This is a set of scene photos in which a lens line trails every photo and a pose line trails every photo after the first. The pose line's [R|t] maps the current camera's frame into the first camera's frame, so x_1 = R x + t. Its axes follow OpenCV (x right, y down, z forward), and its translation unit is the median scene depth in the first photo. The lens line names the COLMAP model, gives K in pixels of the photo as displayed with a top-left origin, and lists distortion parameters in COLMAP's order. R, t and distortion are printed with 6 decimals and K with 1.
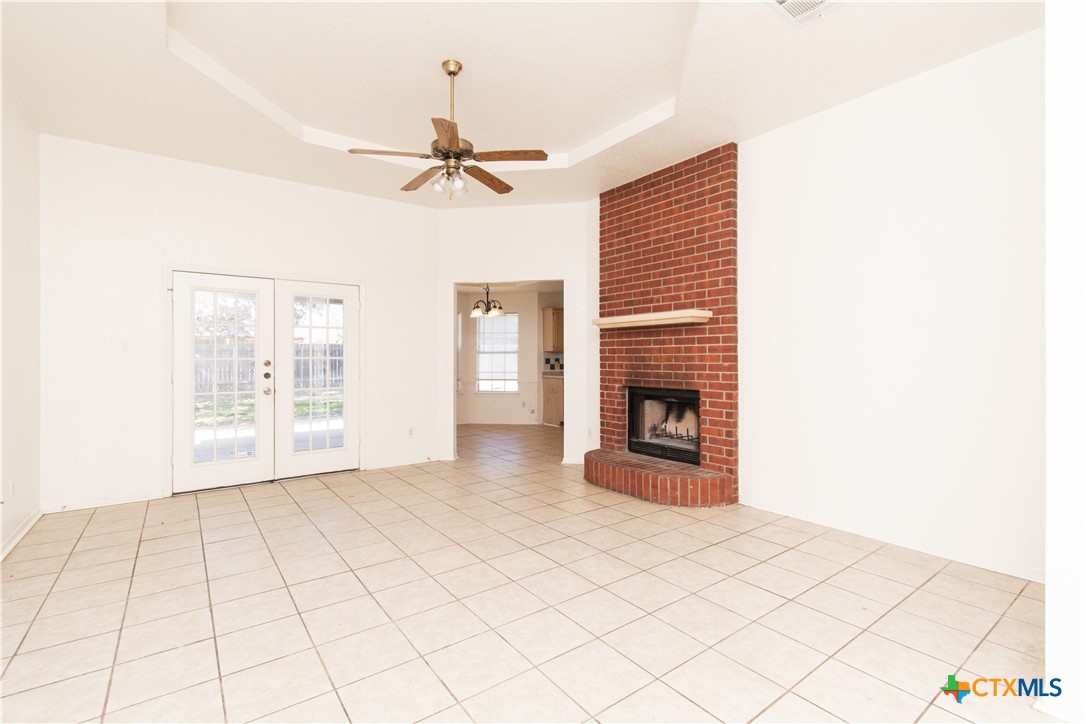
lens RADIAL K [[486.7, 0, 544.1], [0, 486.7, 359.3], [0, 0, 1]] dist [0.003586, -0.001670]
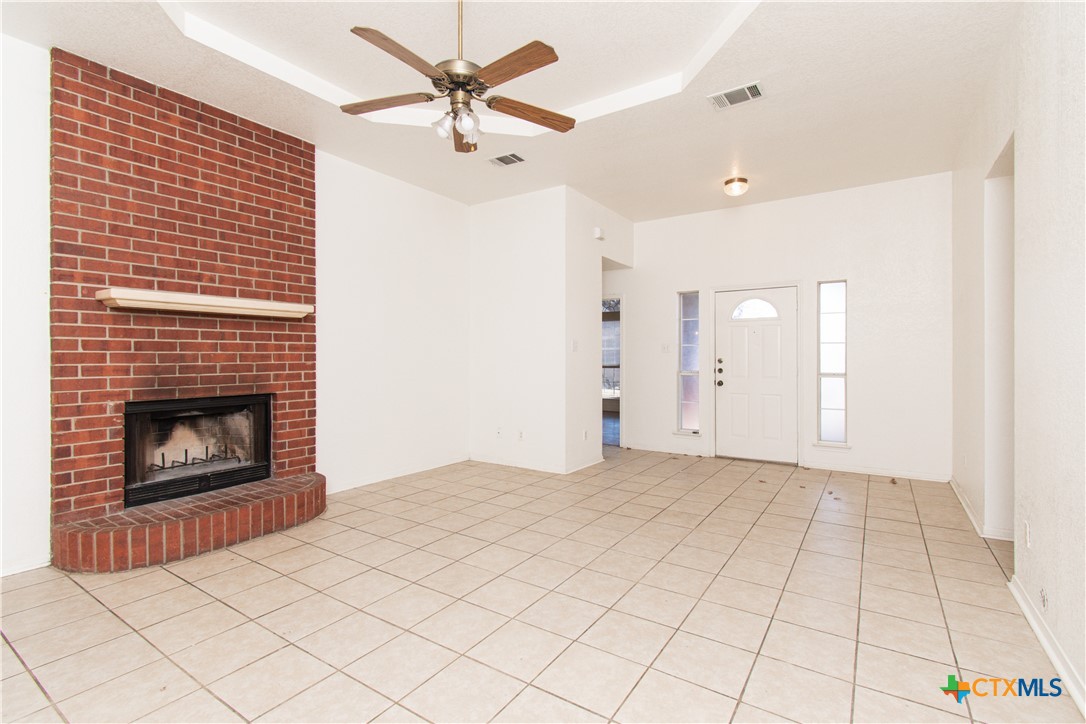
lens RADIAL K [[486.7, 0, 547.8], [0, 486.7, 360.7], [0, 0, 1]] dist [0.003586, -0.001670]
pose [[-0.324776, -0.007646, 0.945760, -0.659443], [0.004204, 0.999946, 0.009528, -0.001692], [-0.945782, 0.007070, -0.324726, 0.777945]]
